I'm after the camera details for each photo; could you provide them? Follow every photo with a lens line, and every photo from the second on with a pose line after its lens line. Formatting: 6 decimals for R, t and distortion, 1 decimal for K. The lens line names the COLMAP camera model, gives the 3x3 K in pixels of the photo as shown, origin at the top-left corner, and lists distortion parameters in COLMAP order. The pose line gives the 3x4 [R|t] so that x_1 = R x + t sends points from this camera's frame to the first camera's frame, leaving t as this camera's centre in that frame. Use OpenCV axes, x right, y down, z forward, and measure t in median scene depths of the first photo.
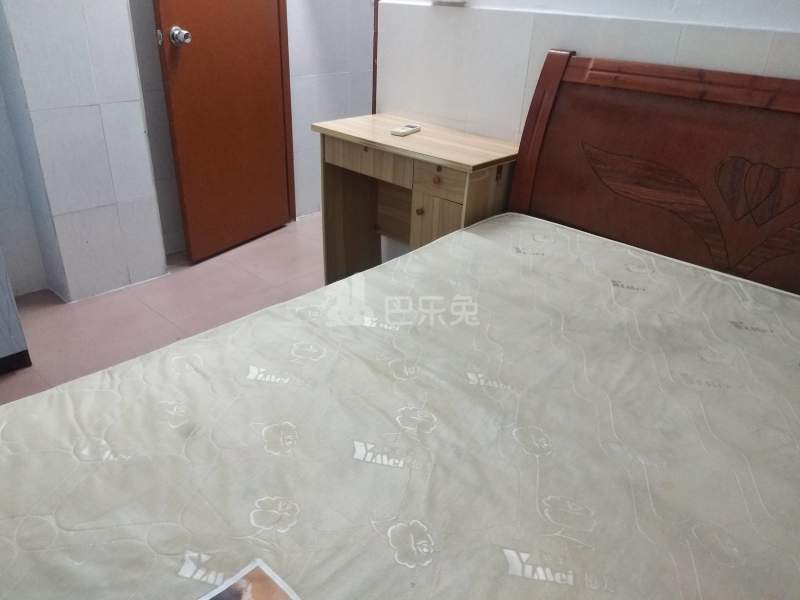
lens RADIAL K [[604.7, 0, 400.0], [0, 604.7, 300.0], [0, 0, 1]] dist [0.005107, 0.003244]
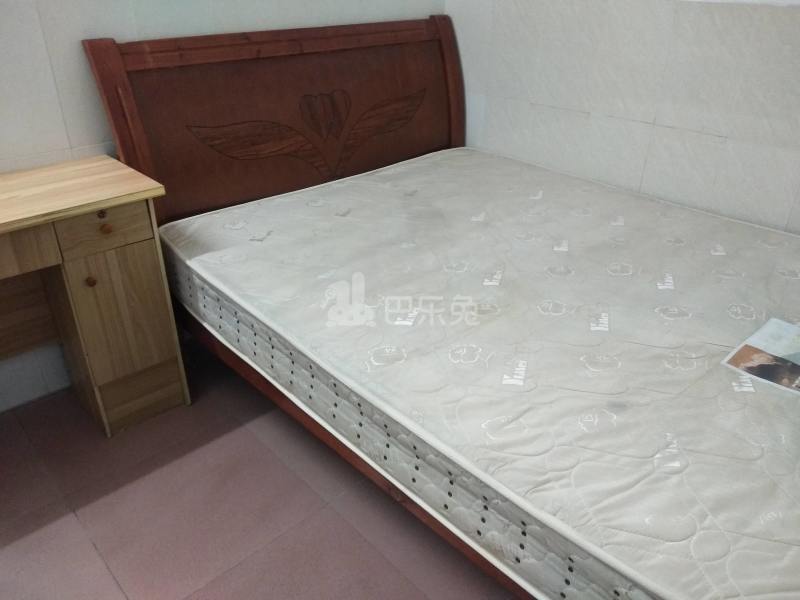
lens RADIAL K [[604.7, 0, 400.0], [0, 604.7, 300.0], [0, 0, 1]] dist [0.005107, 0.003244]
pose [[0.077052, -0.516361, 0.852897, -0.599562], [0.447930, 0.782177, 0.433080, -0.289764], [-0.890742, 0.348668, 0.291562, 0.474838]]
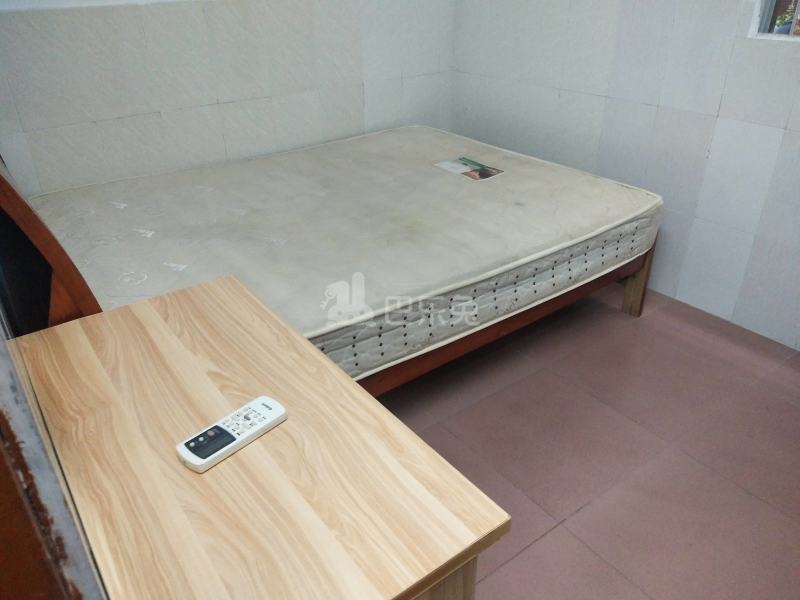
lens RADIAL K [[604.7, 0, 400.0], [0, 604.7, 300.0], [0, 0, 1]] dist [0.005107, 0.003244]
pose [[-0.981558, -0.112706, 0.154404, -0.151107], [0.065003, 0.562796, 0.824036, -0.652046], [-0.179772, 0.818876, -0.545090, 1.212241]]
